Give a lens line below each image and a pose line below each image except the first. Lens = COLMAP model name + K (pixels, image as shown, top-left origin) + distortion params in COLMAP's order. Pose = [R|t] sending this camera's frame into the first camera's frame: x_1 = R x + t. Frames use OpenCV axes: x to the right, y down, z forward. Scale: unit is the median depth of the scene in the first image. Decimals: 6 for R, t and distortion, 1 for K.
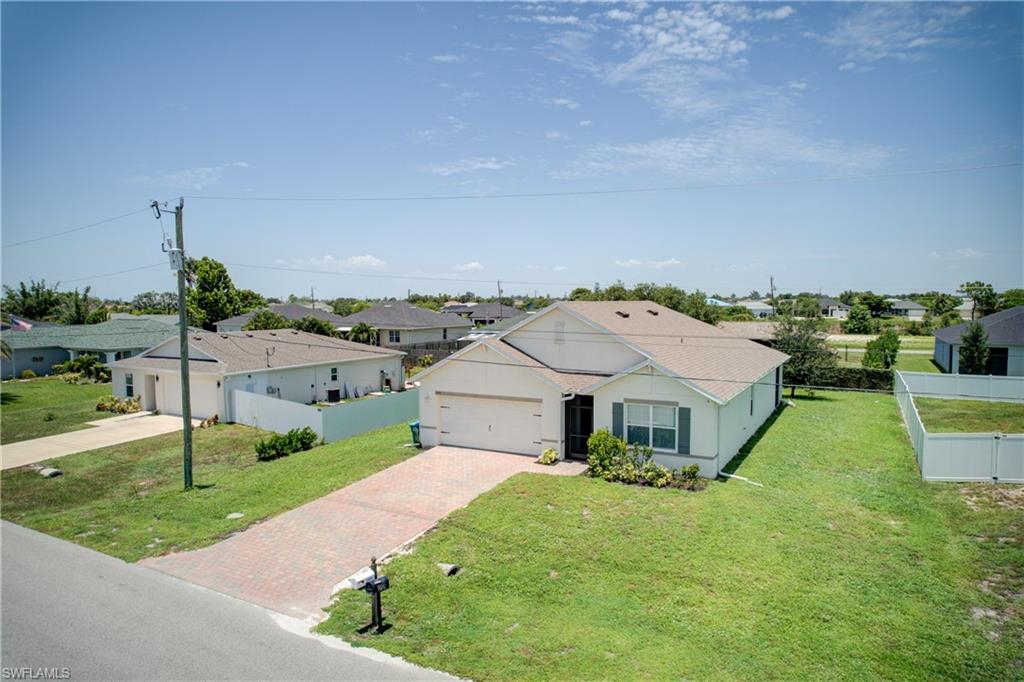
lens RADIAL K [[652.8, 0, 512.1], [0, 652.8, 346.9], [0, 0, 1]] dist [-0.072644, 0.063761]
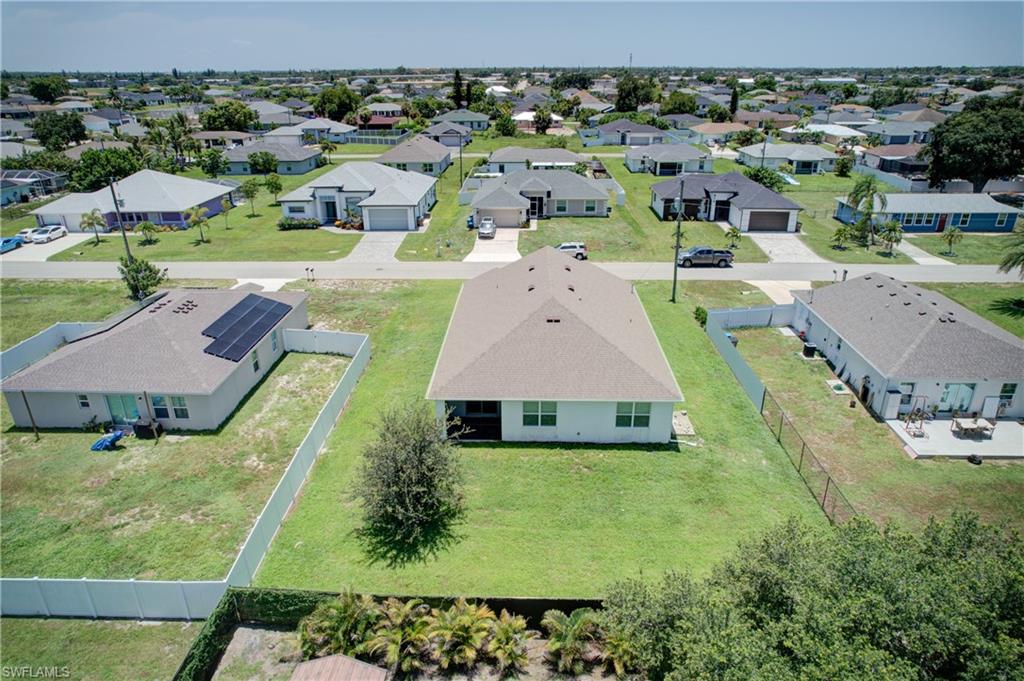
lens RADIAL K [[652.8, 0, 512.5], [0, 652.8, 344.3], [0, 0, 1]] dist [-0.072644, 0.063761]
pose [[-0.887875, 0.192529, -0.417865, 1.038526], [-0.021176, 0.890170, 0.455136, -0.694510], [0.459598, 0.412952, -0.786283, 2.617318]]
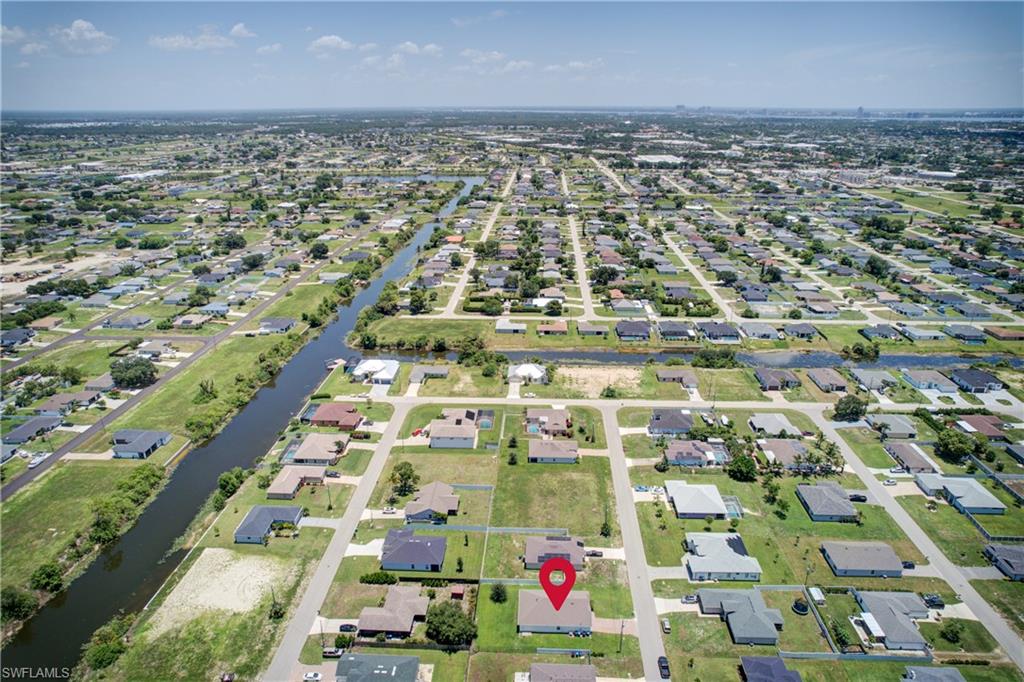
lens RADIAL K [[652.8, 0, 511.8], [0, 652.8, 341.7], [0, 0, 1]] dist [-0.072644, 0.063761]
pose [[-0.442512, -0.304401, 0.843519, -4.589306], [0.072552, 0.925390, 0.372007, -5.251543], [-0.893823, 0.225816, -0.387411, 3.783634]]
